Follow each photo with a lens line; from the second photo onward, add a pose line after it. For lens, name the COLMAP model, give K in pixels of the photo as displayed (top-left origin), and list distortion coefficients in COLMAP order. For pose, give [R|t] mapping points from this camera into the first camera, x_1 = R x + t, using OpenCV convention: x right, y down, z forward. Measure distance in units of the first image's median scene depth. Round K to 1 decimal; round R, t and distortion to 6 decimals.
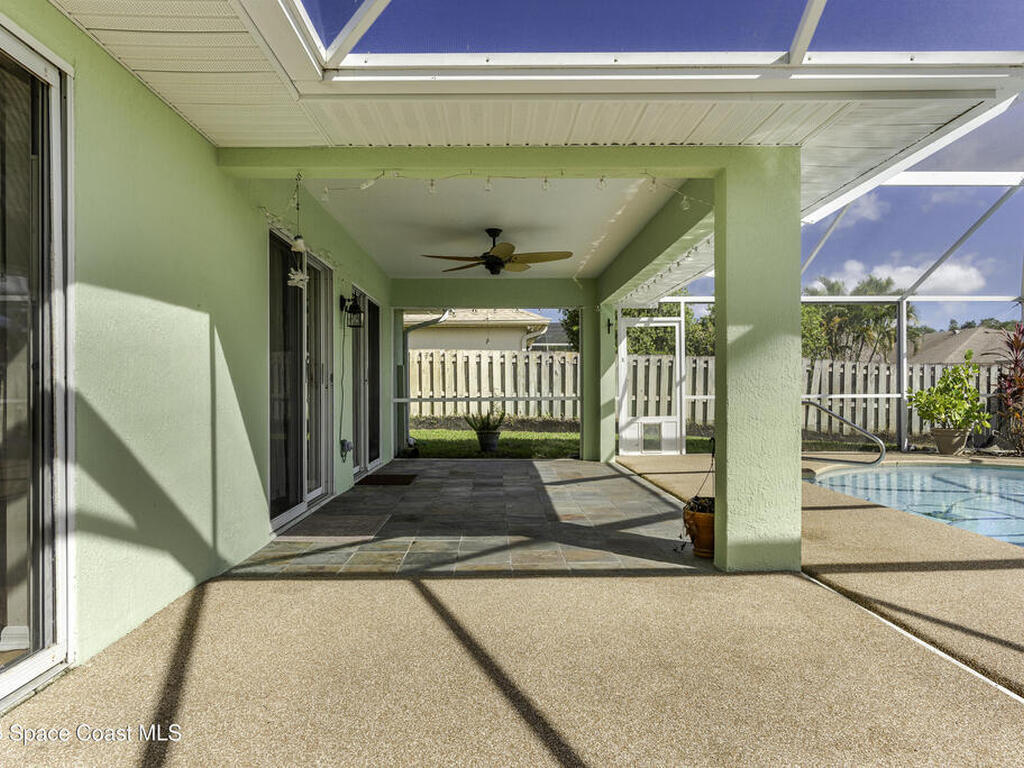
lens RADIAL K [[699.6, 0, 529.4], [0, 699.6, 386.1], [0, 0, 1]] dist [0.000112, 0.000039]
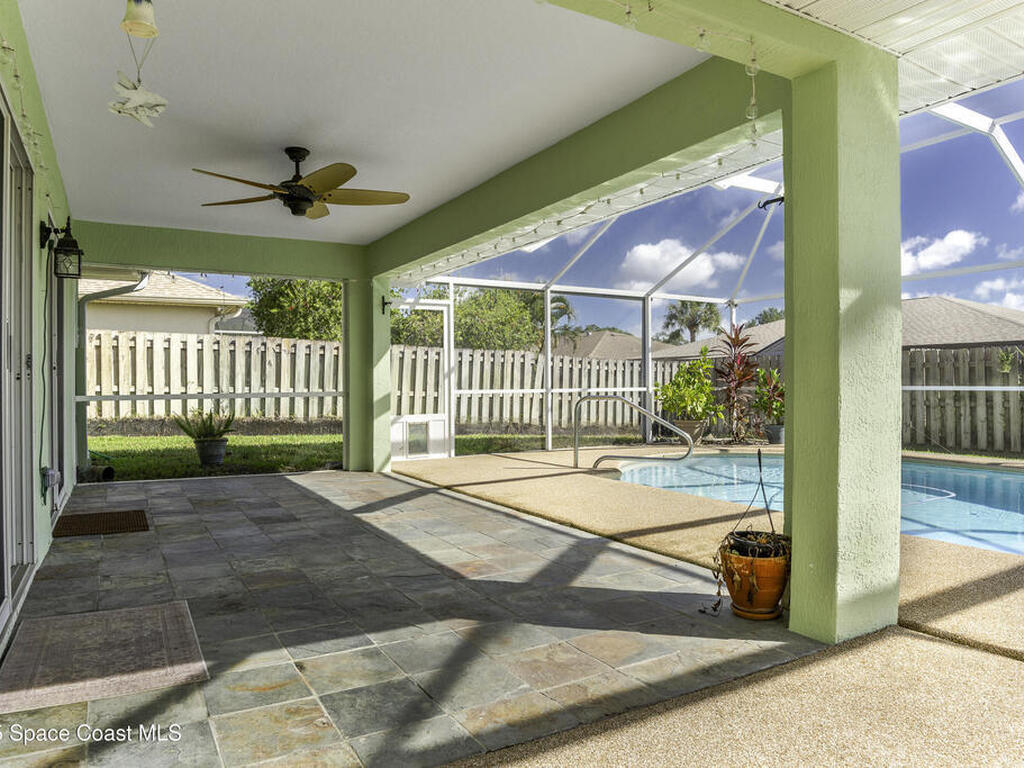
lens RADIAL K [[692.3, 0, 512.0], [0, 692.3, 384.0], [0, 0, 1]] dist [-0.037299, -0.001578]
pose [[0.888950, 0.000214, 0.458003, -0.110582], [-0.002409, 0.999988, 0.004208, 0.002157], [-0.457997, -0.004844, 0.888940, 0.194544]]
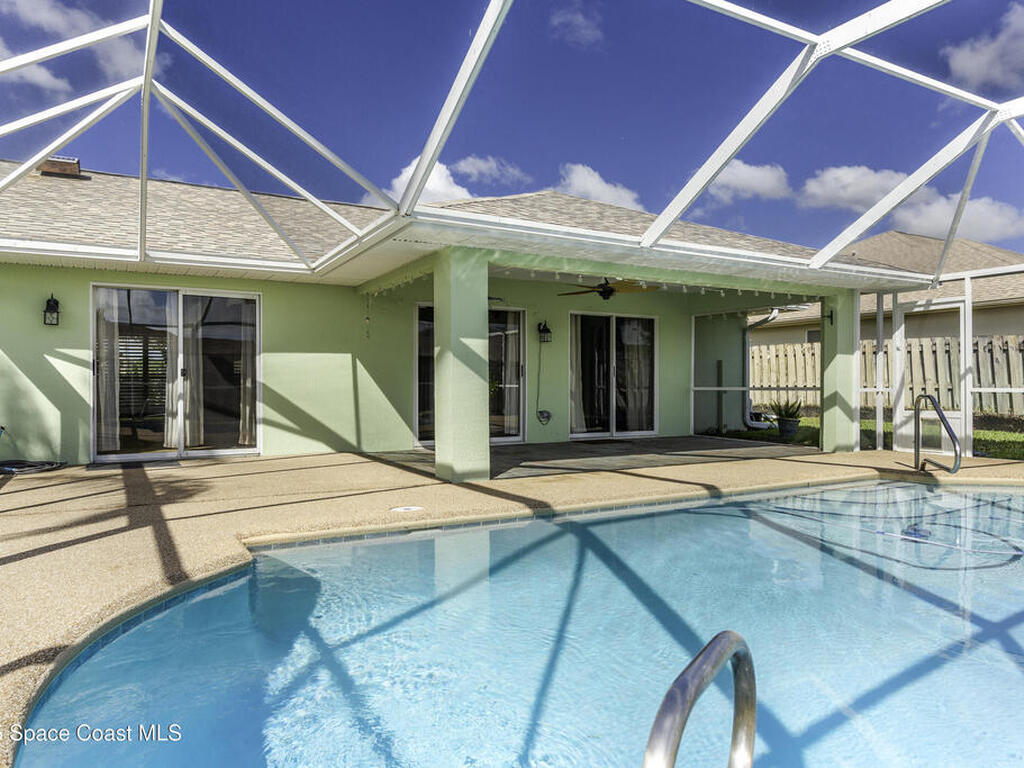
lens RADIAL K [[692.3, 0, 512.0], [0, 692.3, 384.0], [0, 0, 1]] dist [-0.037299, -0.001578]
pose [[0.440649, 0.005975, -0.897660, 0.718981], [0.006009, 0.999936, 0.009606, -0.002283], [0.897659, -0.009626, 0.440585, 0.136977]]
